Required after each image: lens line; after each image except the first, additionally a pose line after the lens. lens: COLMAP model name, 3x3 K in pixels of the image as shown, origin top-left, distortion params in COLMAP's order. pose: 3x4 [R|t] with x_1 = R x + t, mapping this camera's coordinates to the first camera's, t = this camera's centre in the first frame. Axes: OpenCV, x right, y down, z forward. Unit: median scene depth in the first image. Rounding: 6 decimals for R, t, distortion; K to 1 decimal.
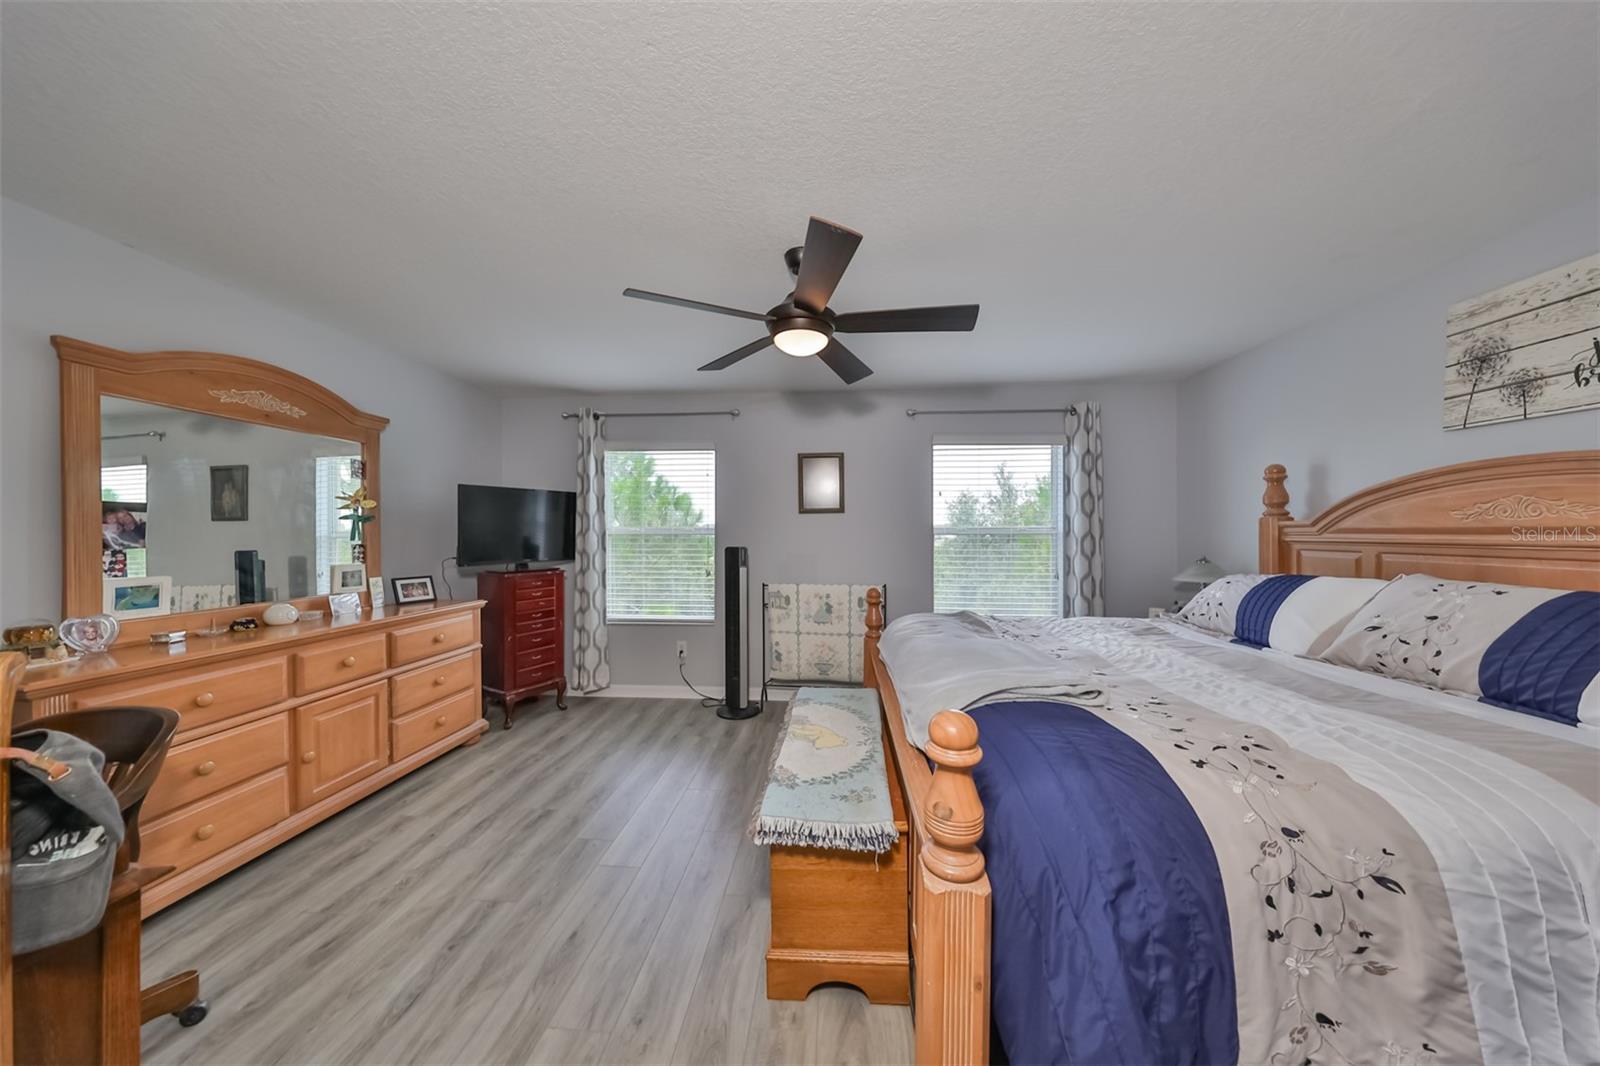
lens RADIAL K [[483.4, 0, 800.7], [0, 483.4, 535.3], [0, 0, 1]] dist [0.000438, -0.000108]
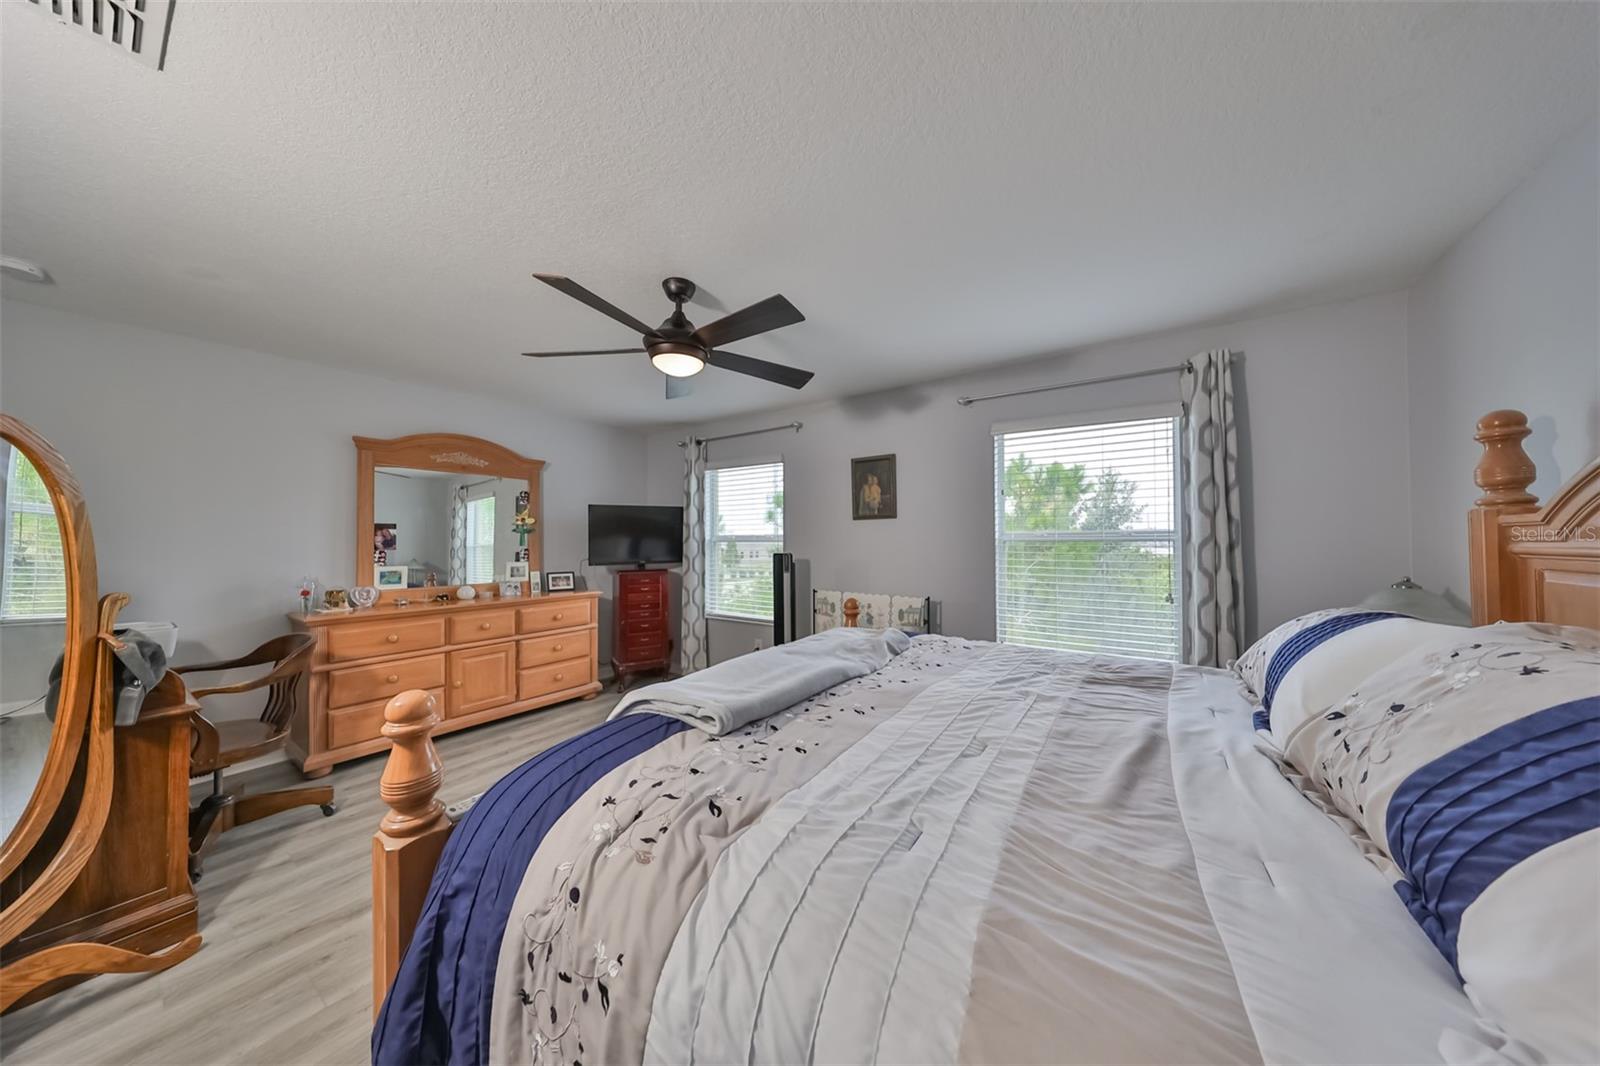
lens RADIAL K [[483.4, 0, 804.6], [0, 483.4, 533.7], [0, 0, 1]] dist [0.000438, -0.000108]
pose [[0.870392, -0.009421, -0.492269, 0.554607], [0.000707, 0.999840, -0.017885, 0.000302], [0.492358, 0.015219, 0.870260, 0.141686]]
